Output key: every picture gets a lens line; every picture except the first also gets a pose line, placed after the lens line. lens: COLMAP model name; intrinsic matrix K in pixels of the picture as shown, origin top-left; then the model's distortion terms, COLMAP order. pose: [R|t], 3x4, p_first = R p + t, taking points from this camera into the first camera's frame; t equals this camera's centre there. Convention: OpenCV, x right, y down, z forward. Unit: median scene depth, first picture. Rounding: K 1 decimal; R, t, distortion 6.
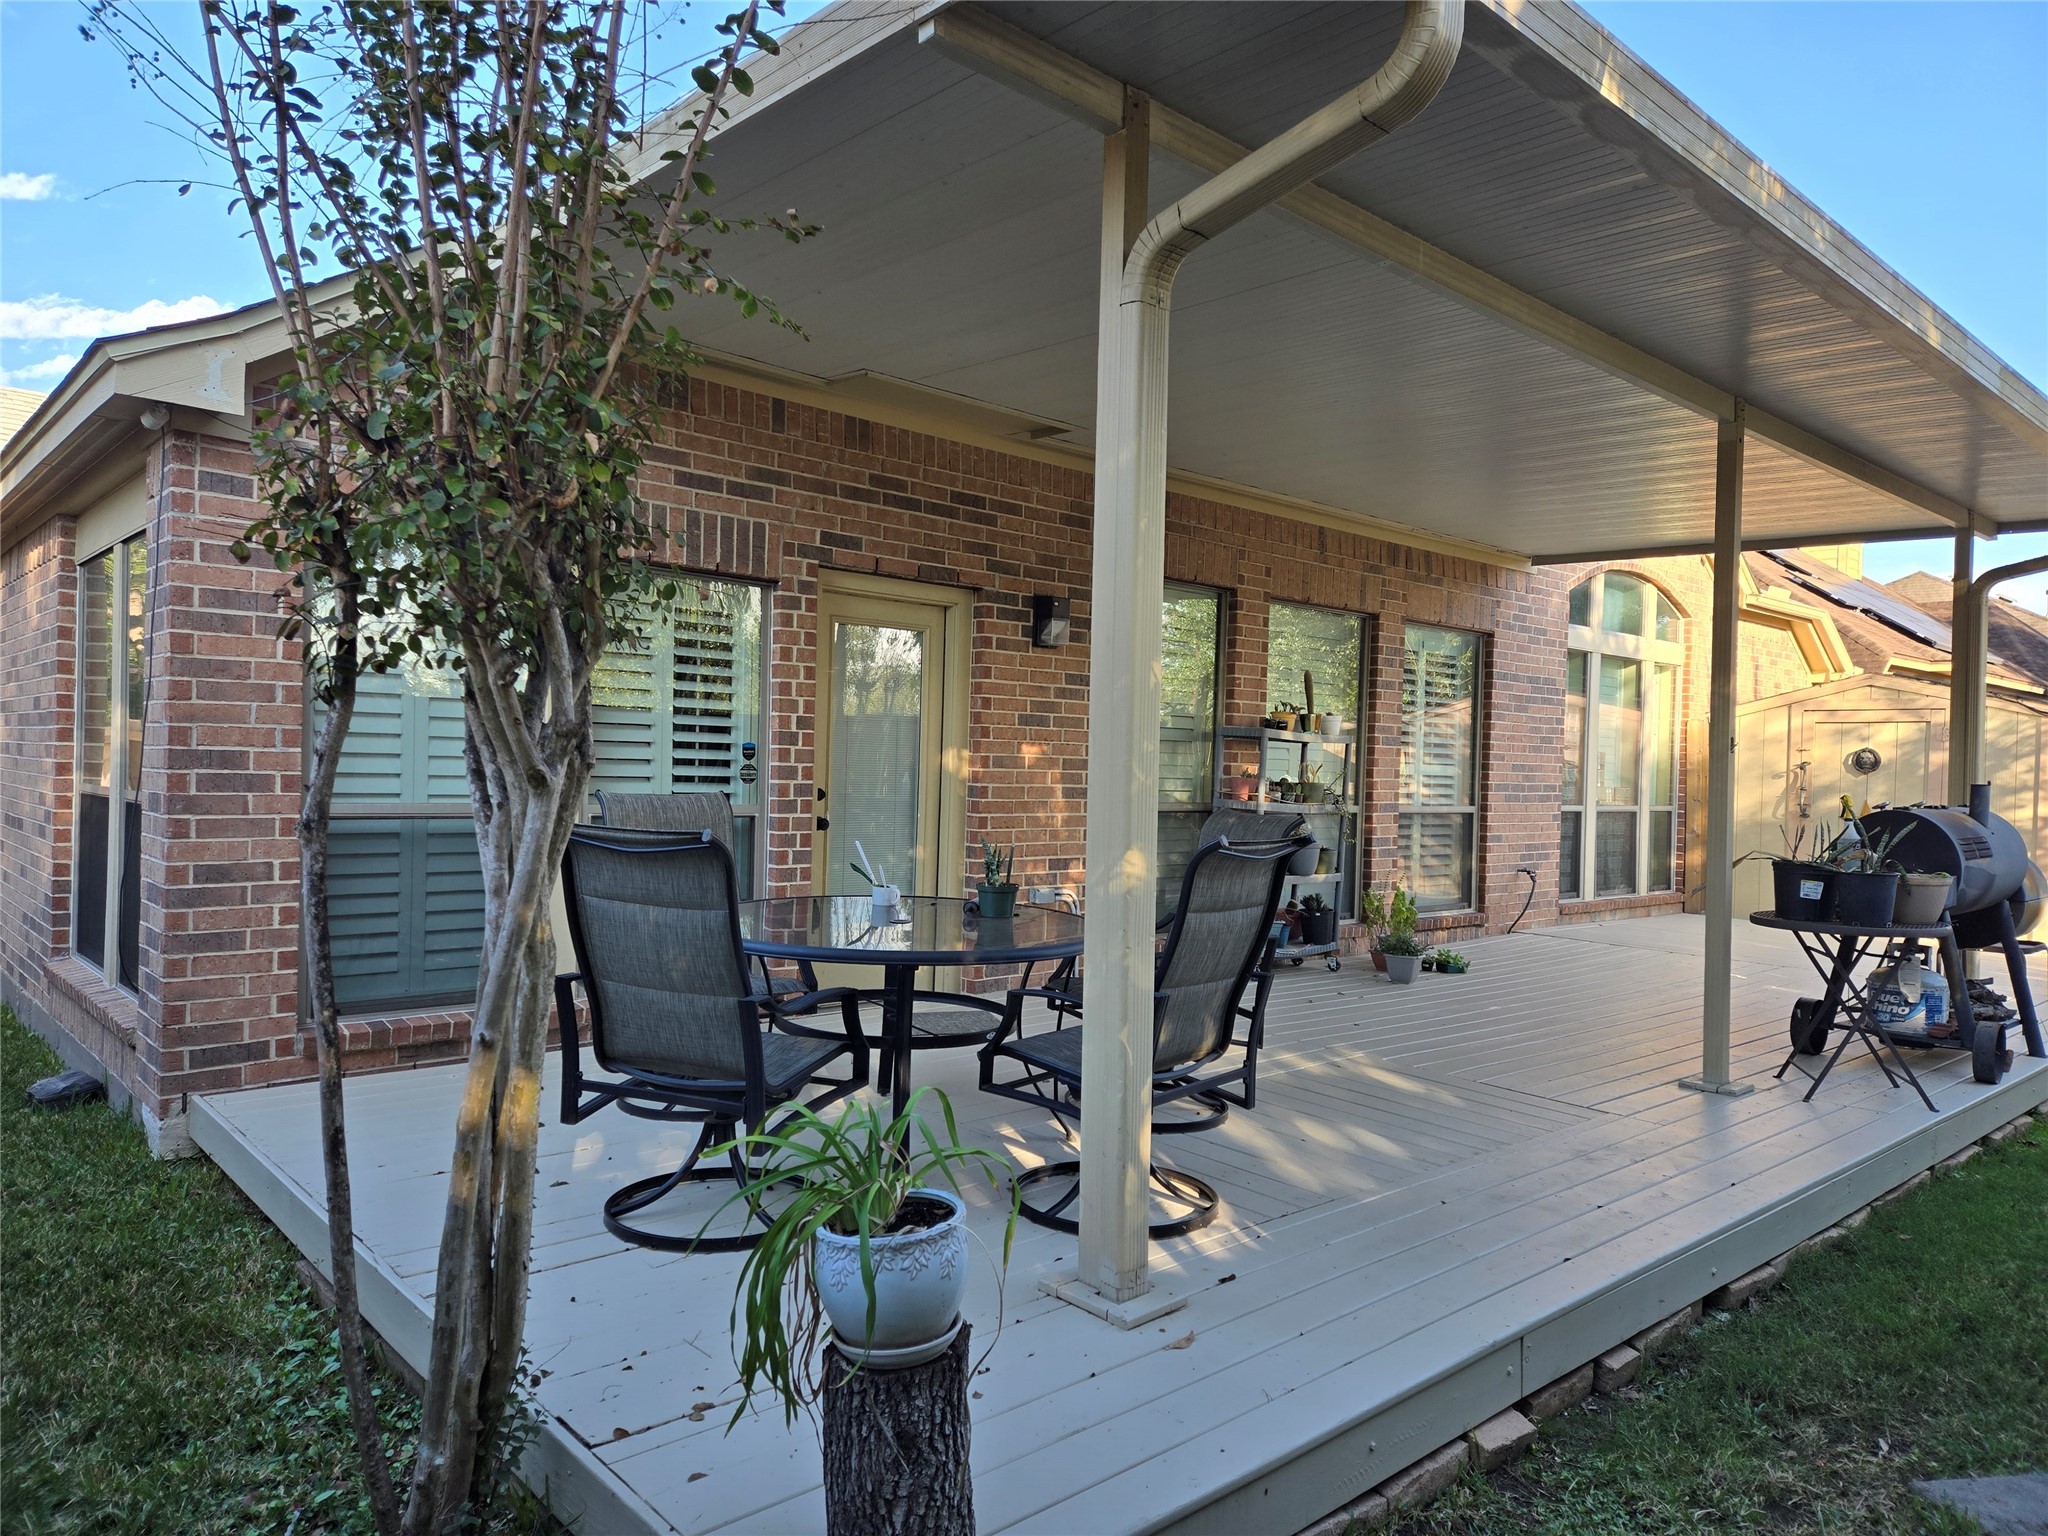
lens RADIAL K [[1356.7, 0, 1024.0], [0, 1356.7, 768.0], [0, 0, 1]] dist [0.072334, 0.001016]
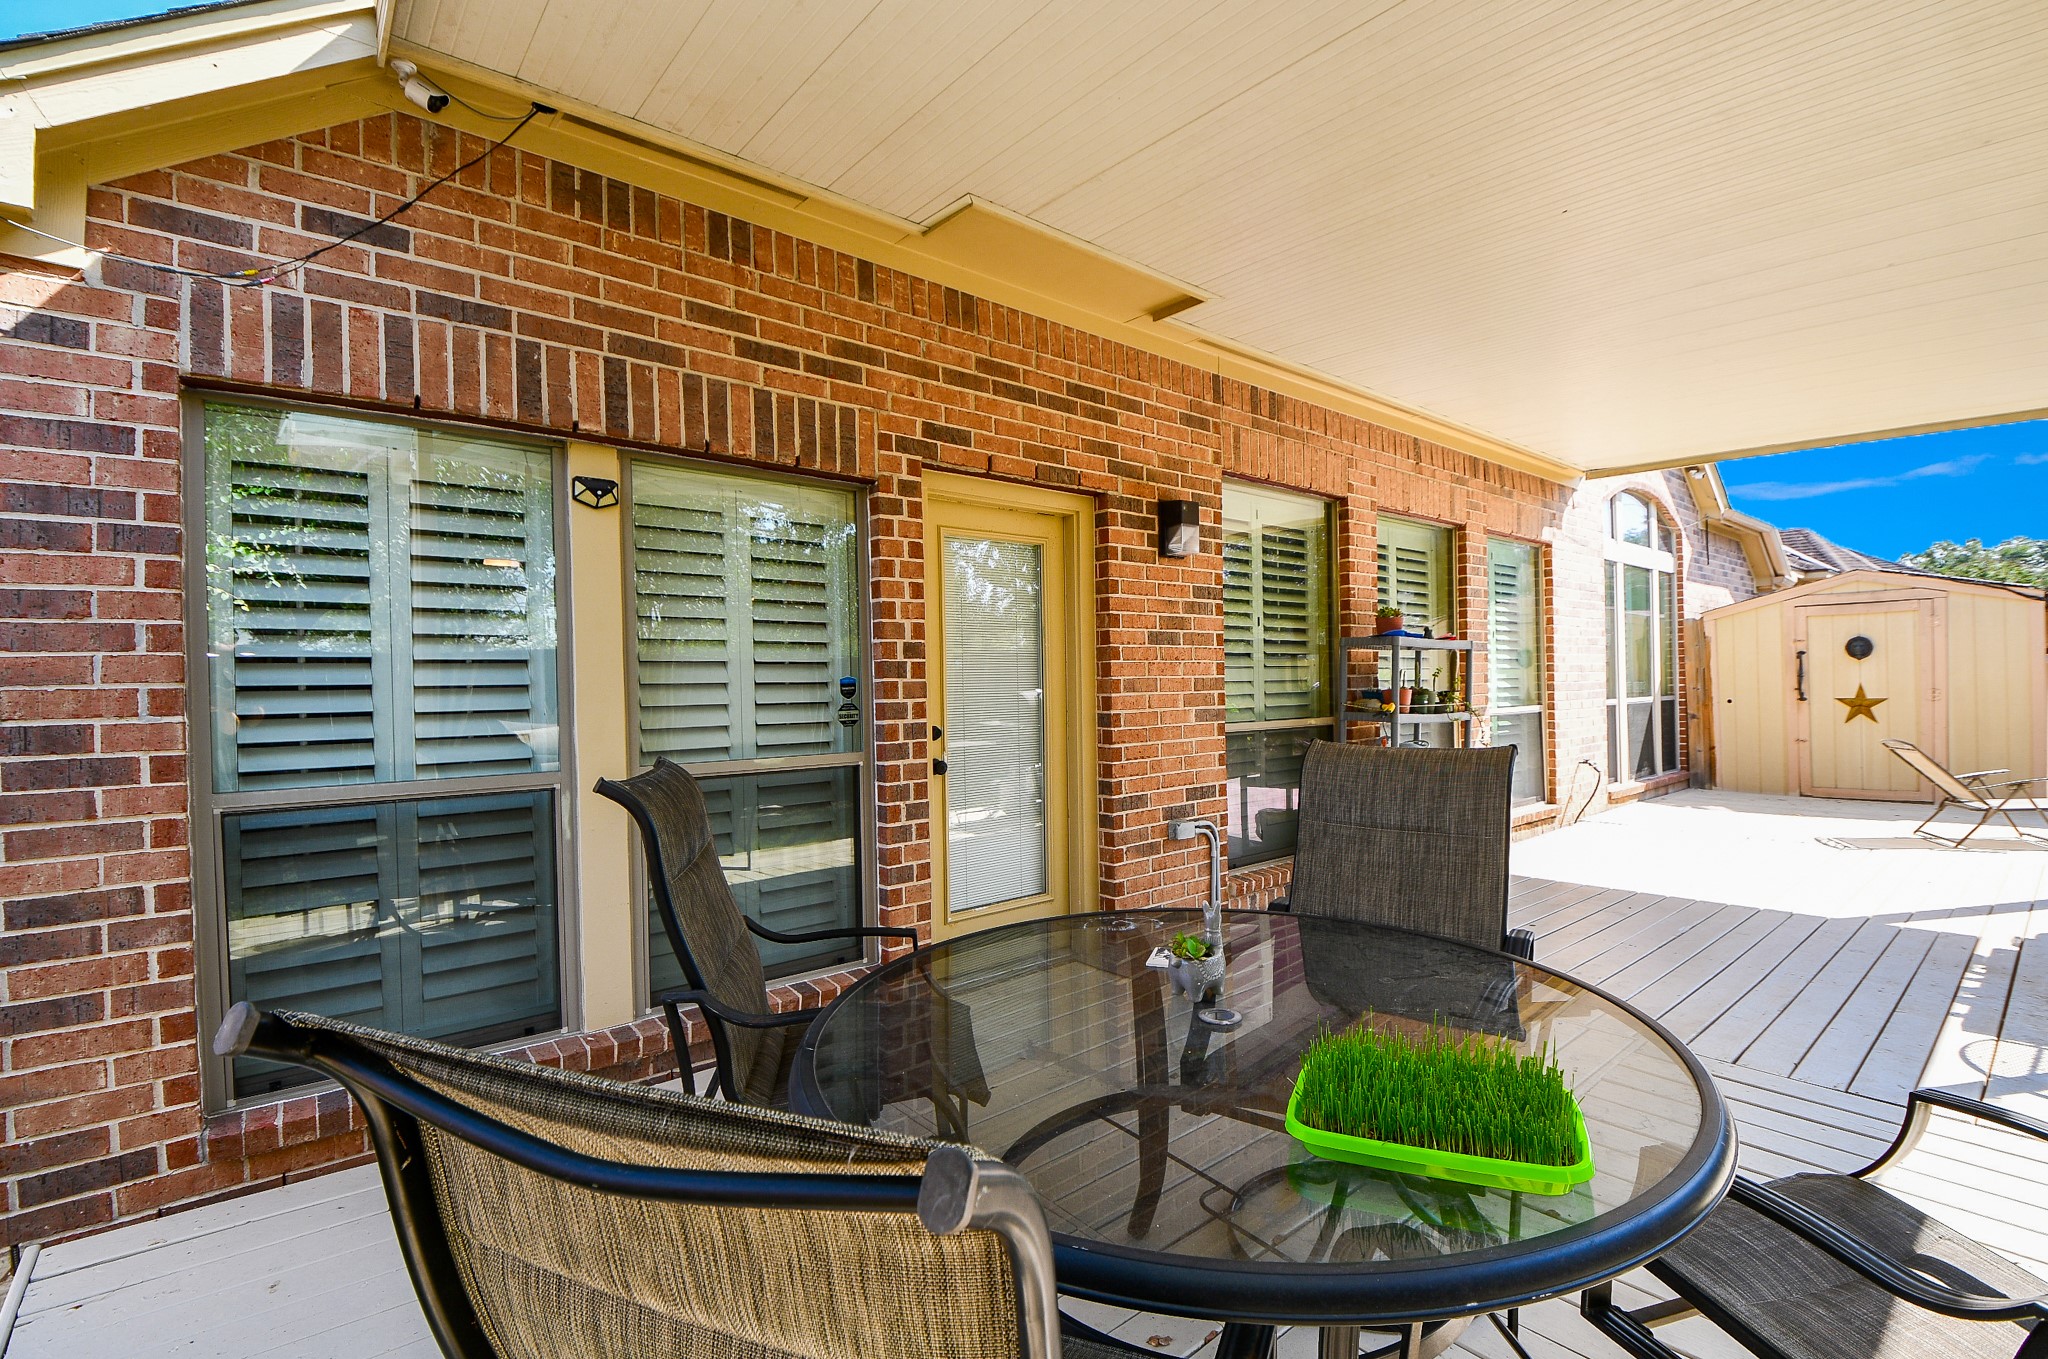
lens RADIAL K [[911.0, 0, 1024.0], [0, 911.0, 679.5], [0, 0, 1]] dist [-0.000260, -0.000394]
pose [[0.997611, -0.047761, -0.049906, -0.066609], [0.047274, 0.998823, -0.010887, -0.006130], [0.050367, 0.008502, 0.998695, 0.446954]]
